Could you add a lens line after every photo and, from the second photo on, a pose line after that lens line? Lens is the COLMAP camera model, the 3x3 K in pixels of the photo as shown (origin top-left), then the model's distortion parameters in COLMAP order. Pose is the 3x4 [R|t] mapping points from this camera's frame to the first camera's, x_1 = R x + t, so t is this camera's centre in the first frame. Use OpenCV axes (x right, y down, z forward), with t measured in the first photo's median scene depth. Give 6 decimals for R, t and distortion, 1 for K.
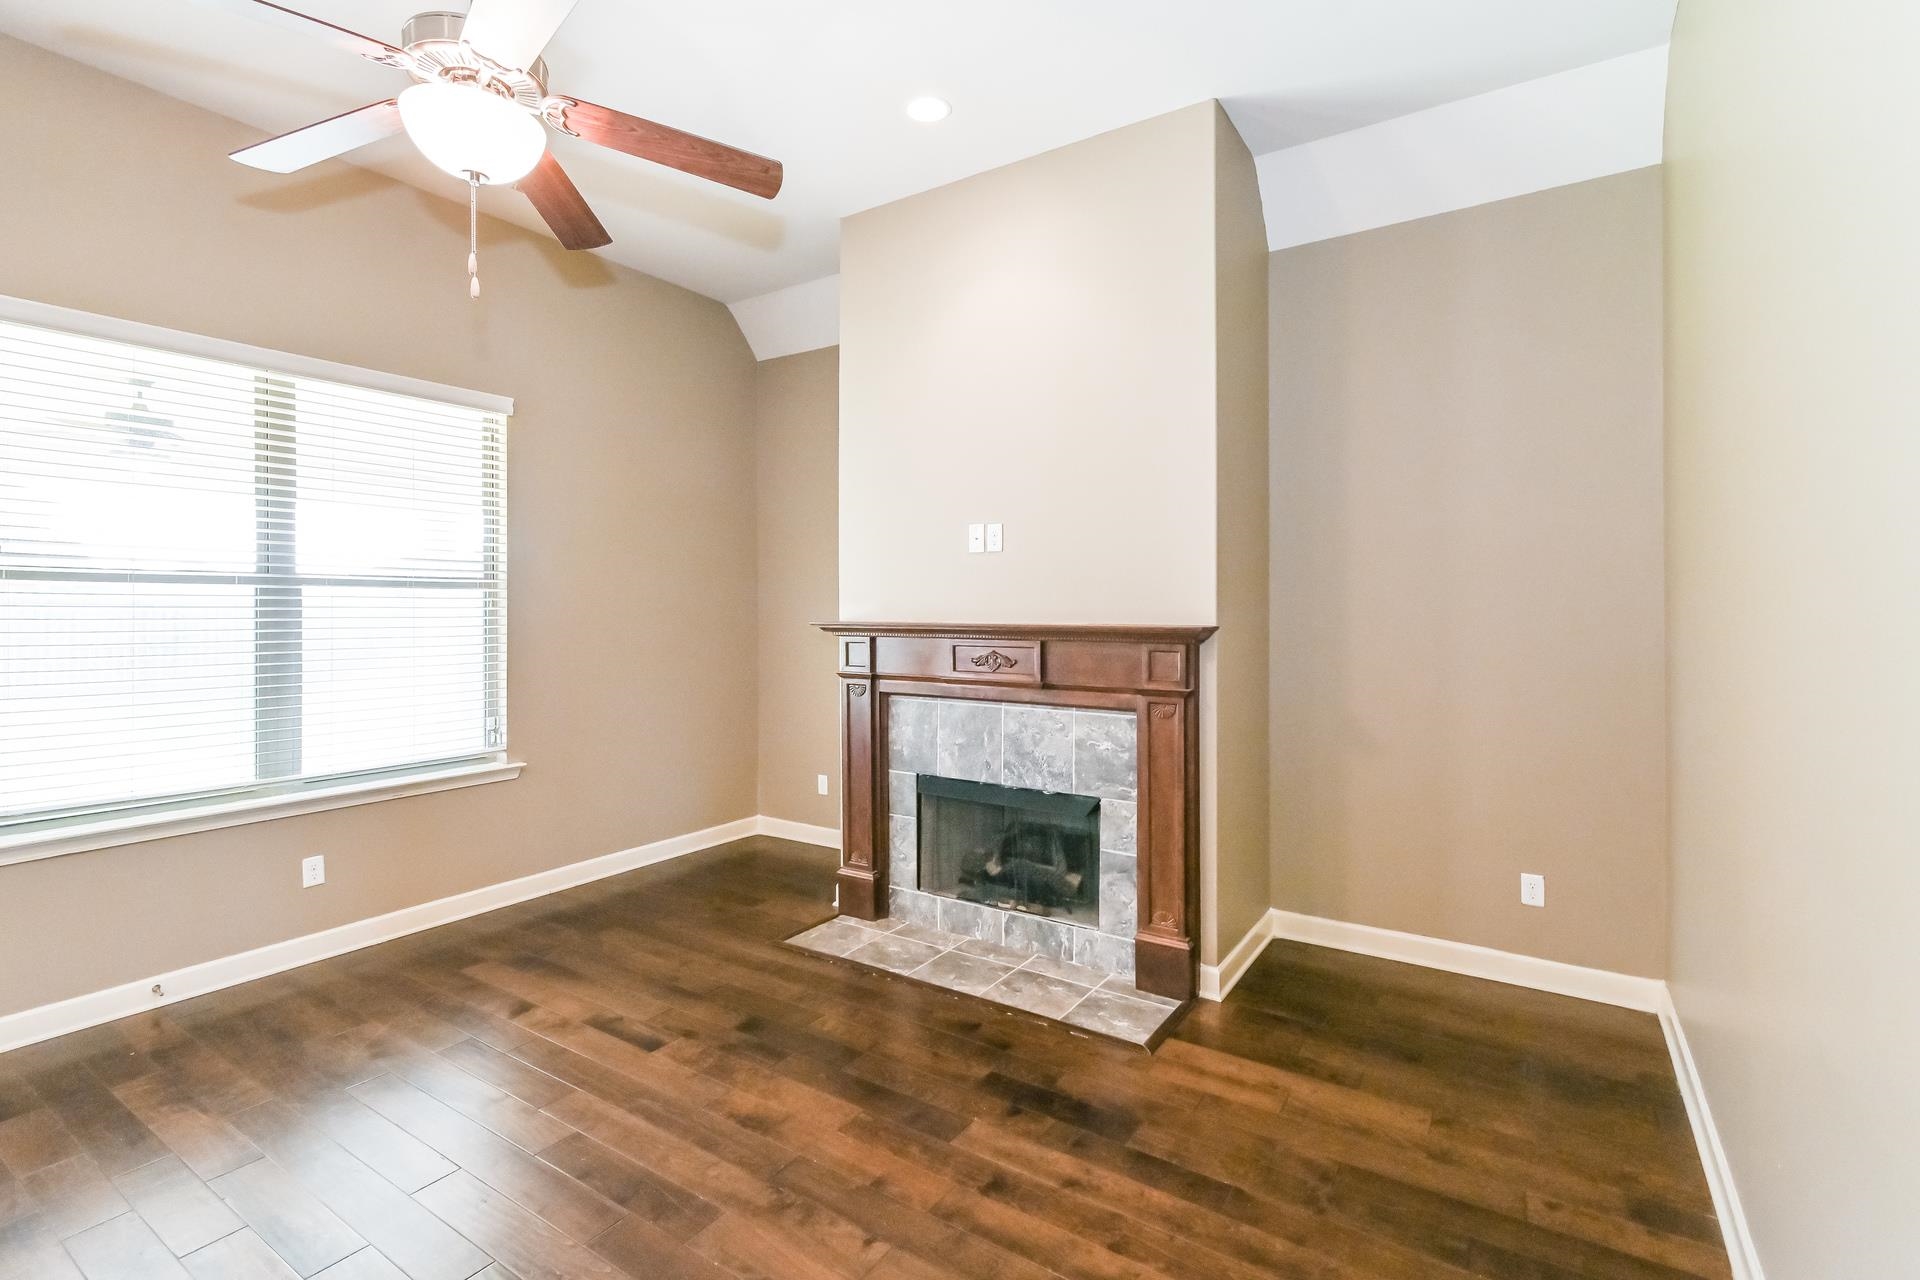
lens RADIAL K [[869.0, 0, 962.8], [0, 869.0, 616.6], [0, 0, 1]] dist [0.000508, 0.000064]
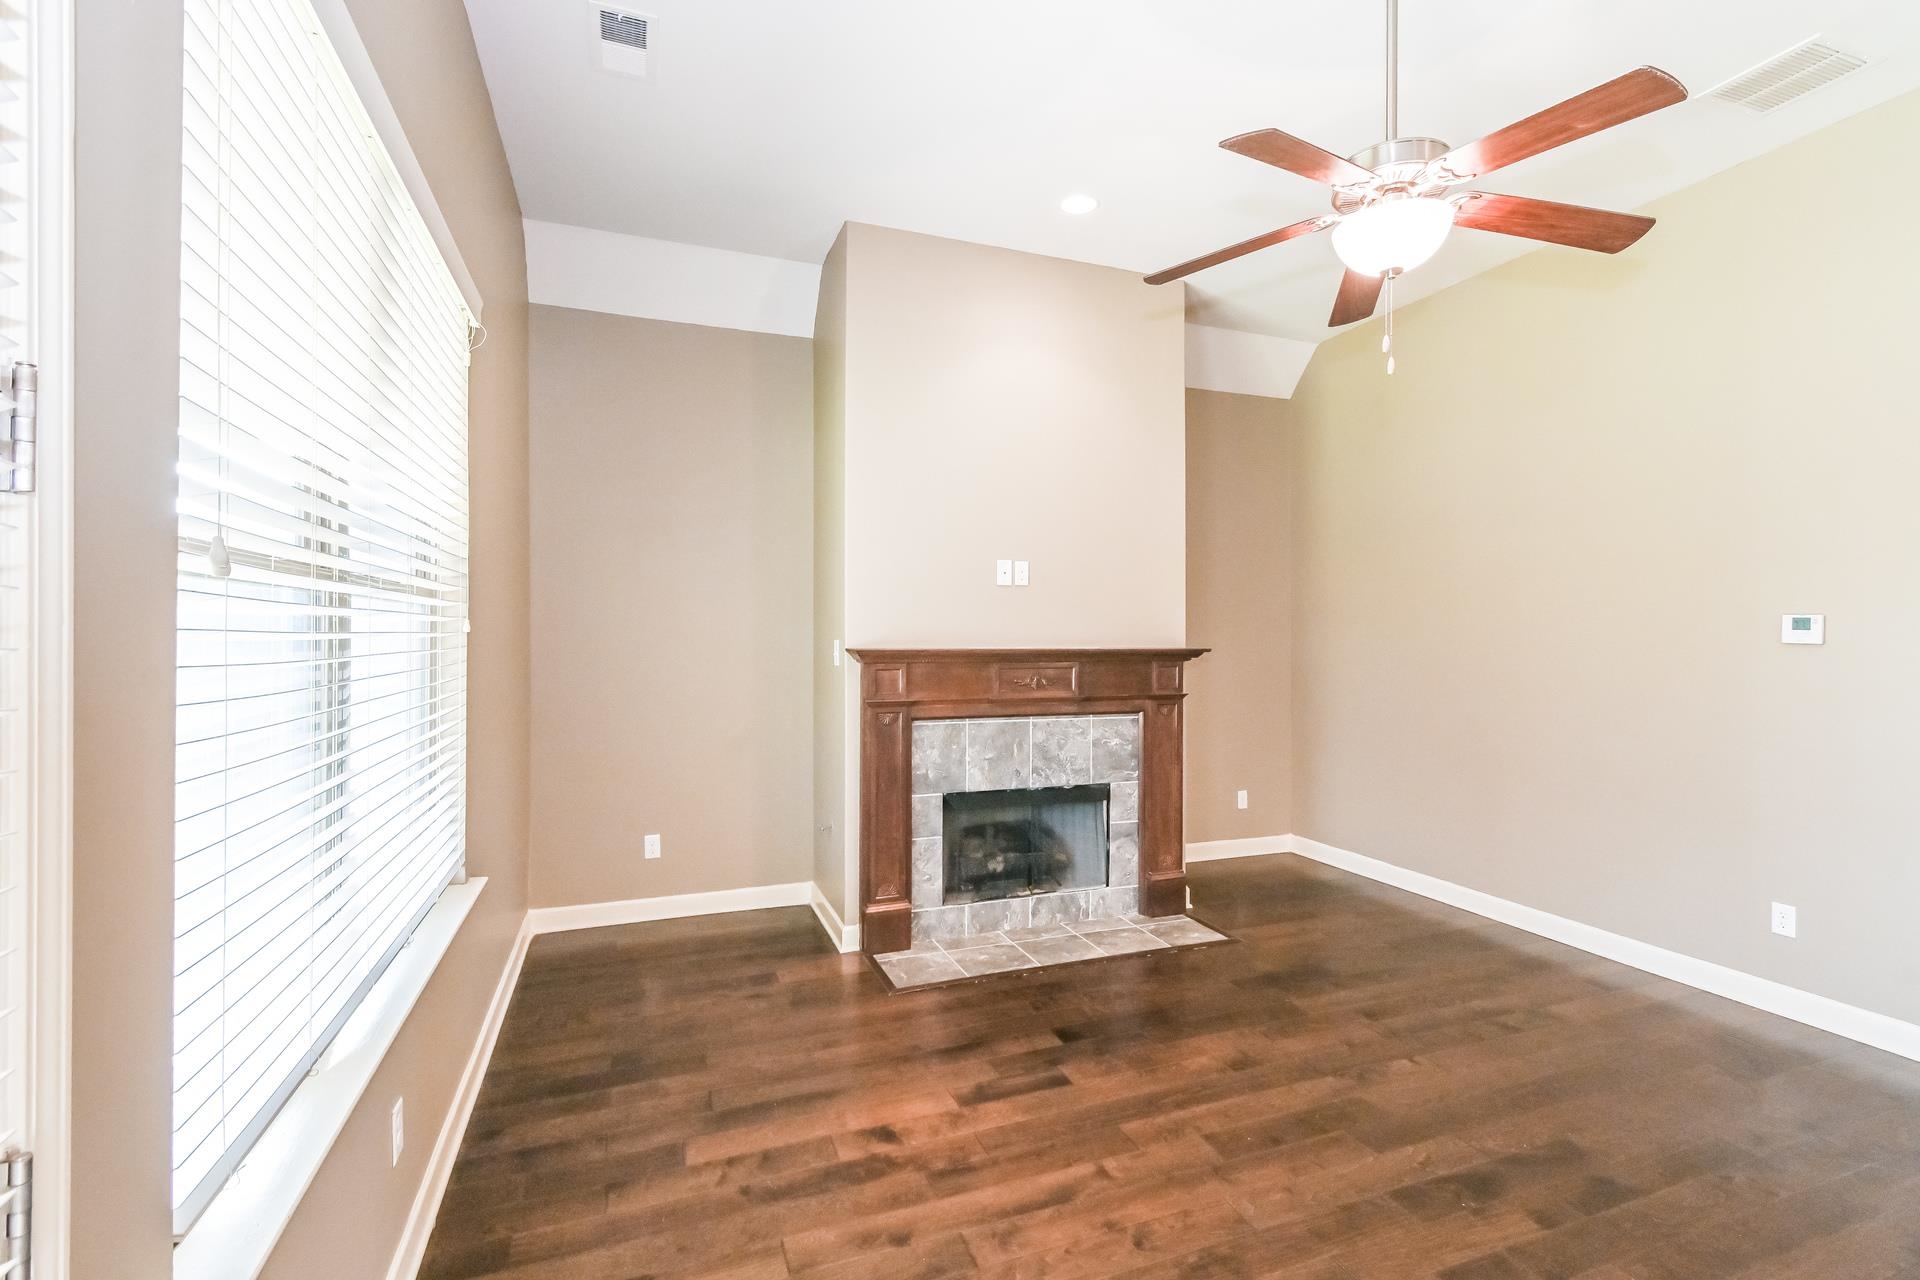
lens RADIAL K [[862.6, 0, 960.0], [0, 862.6, 640.0], [0, 0, 1]] dist [0.000774, 0.000045]
pose [[0.588645, -0.002887, 0.808386, -0.984322], [0.003939, 0.999992, 0.000703, -0.004370], [-0.808382, 0.002770, 0.588652, 0.420898]]
